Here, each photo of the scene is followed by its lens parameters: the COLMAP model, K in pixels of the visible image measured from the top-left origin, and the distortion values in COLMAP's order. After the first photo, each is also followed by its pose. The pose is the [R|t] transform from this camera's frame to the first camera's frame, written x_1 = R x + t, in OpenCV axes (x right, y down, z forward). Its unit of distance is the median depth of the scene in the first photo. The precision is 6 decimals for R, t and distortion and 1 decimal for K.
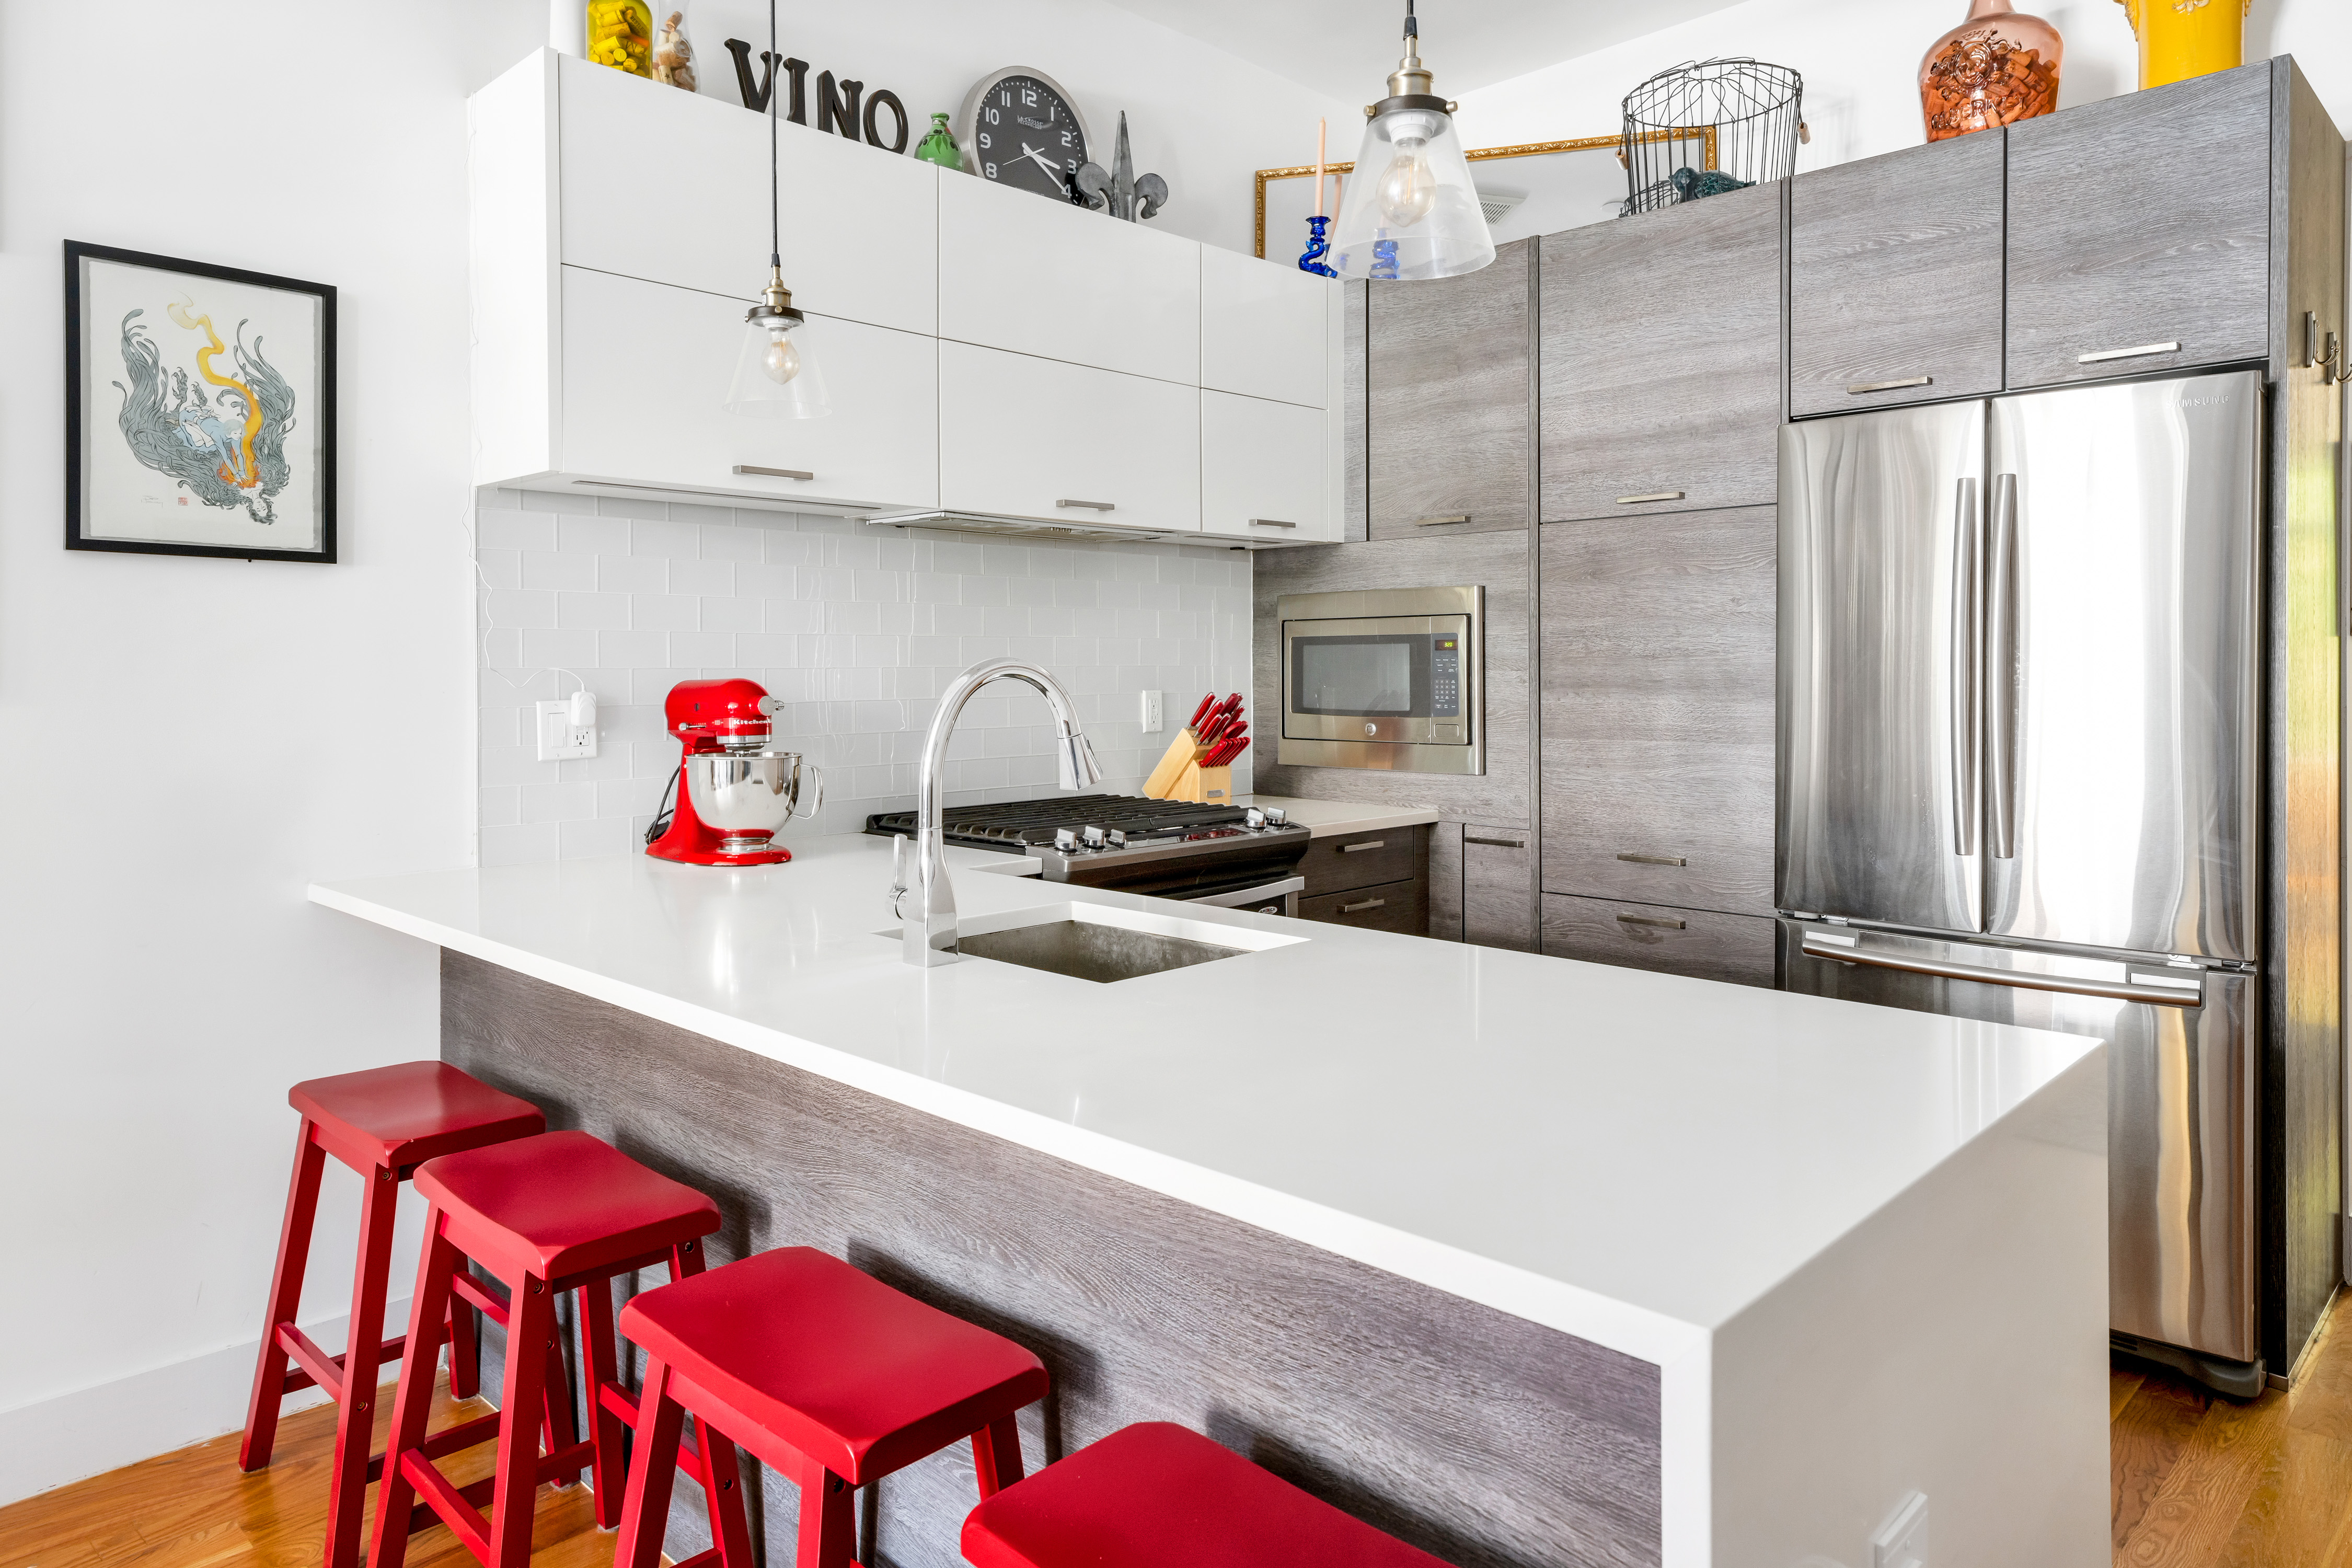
lens RADIAL K [[1491.6, 0, 1184.2], [0, 1491.6, 684.6], [0, 0, 1]] dist [0.029495, 0.000817]
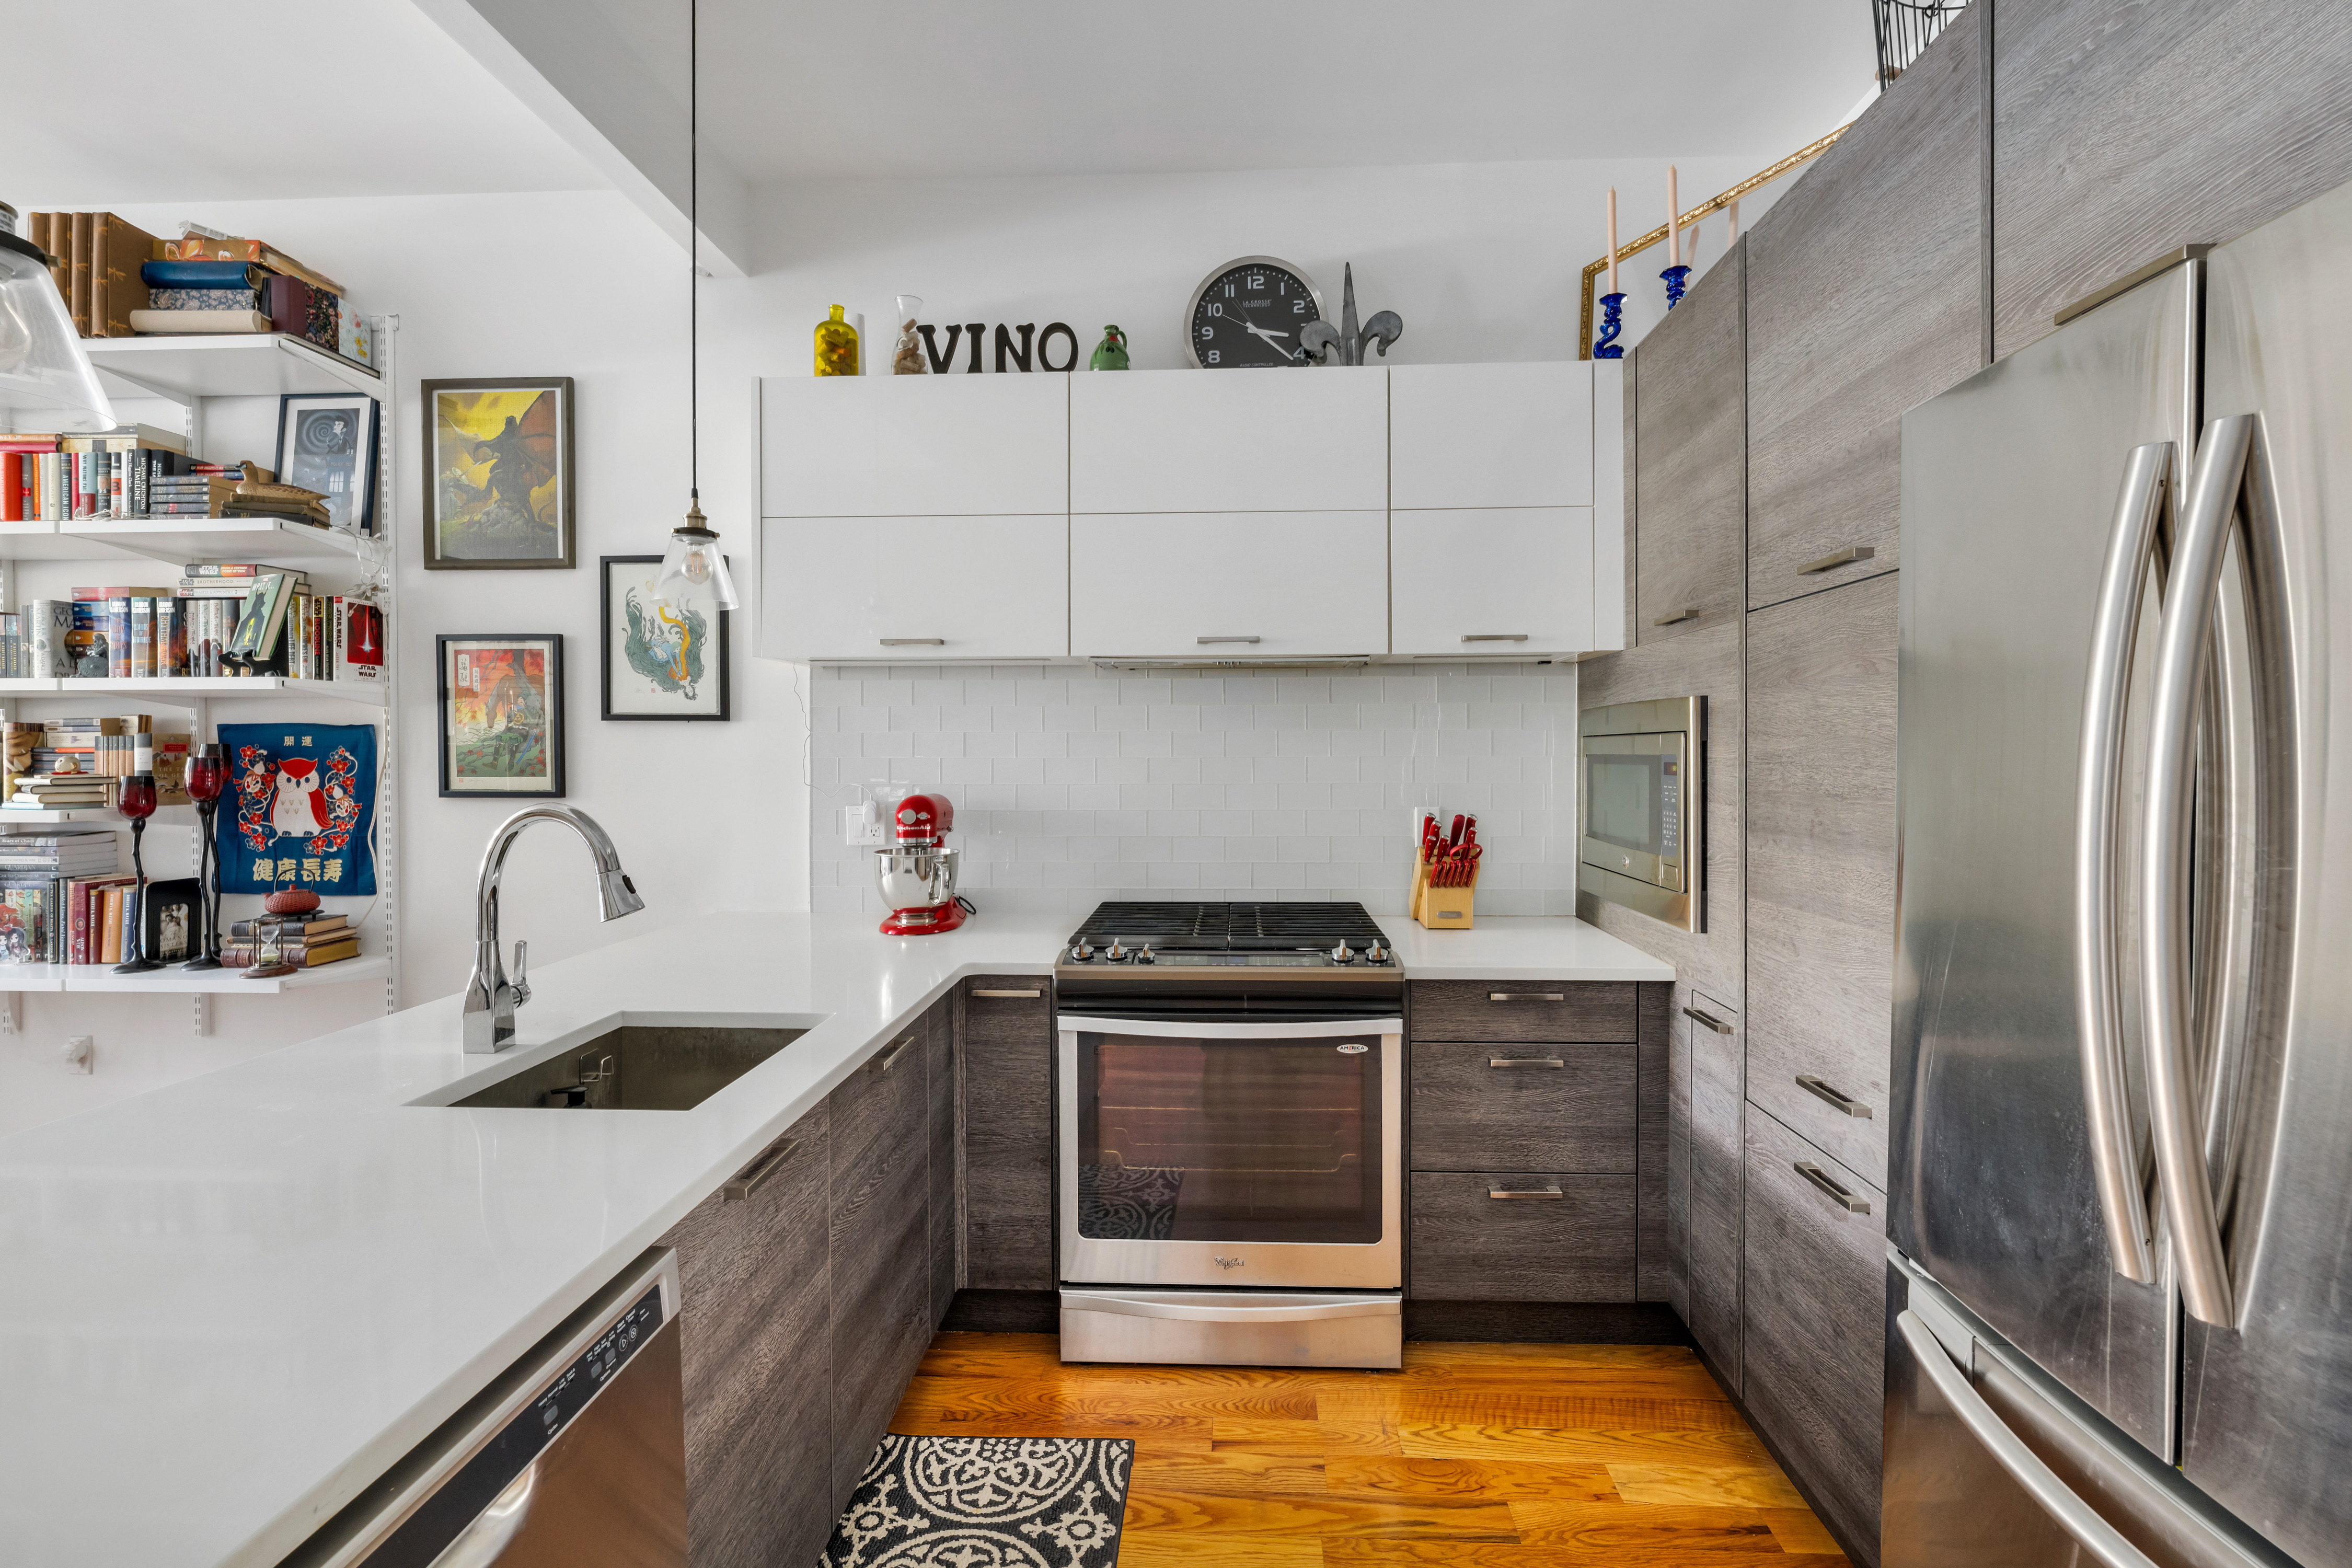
lens RADIAL K [[1005.7, 0, 1182.0], [0, 1005.7, 765.2], [0, 0, 1]] dist [-0.000329, -0.000079]
pose [[0.666500, 0.011797, -0.745412, 0.470677], [-0.009211, 0.999929, 0.007590, -0.034985], [0.745448, 0.001807, 0.666561, 0.495655]]
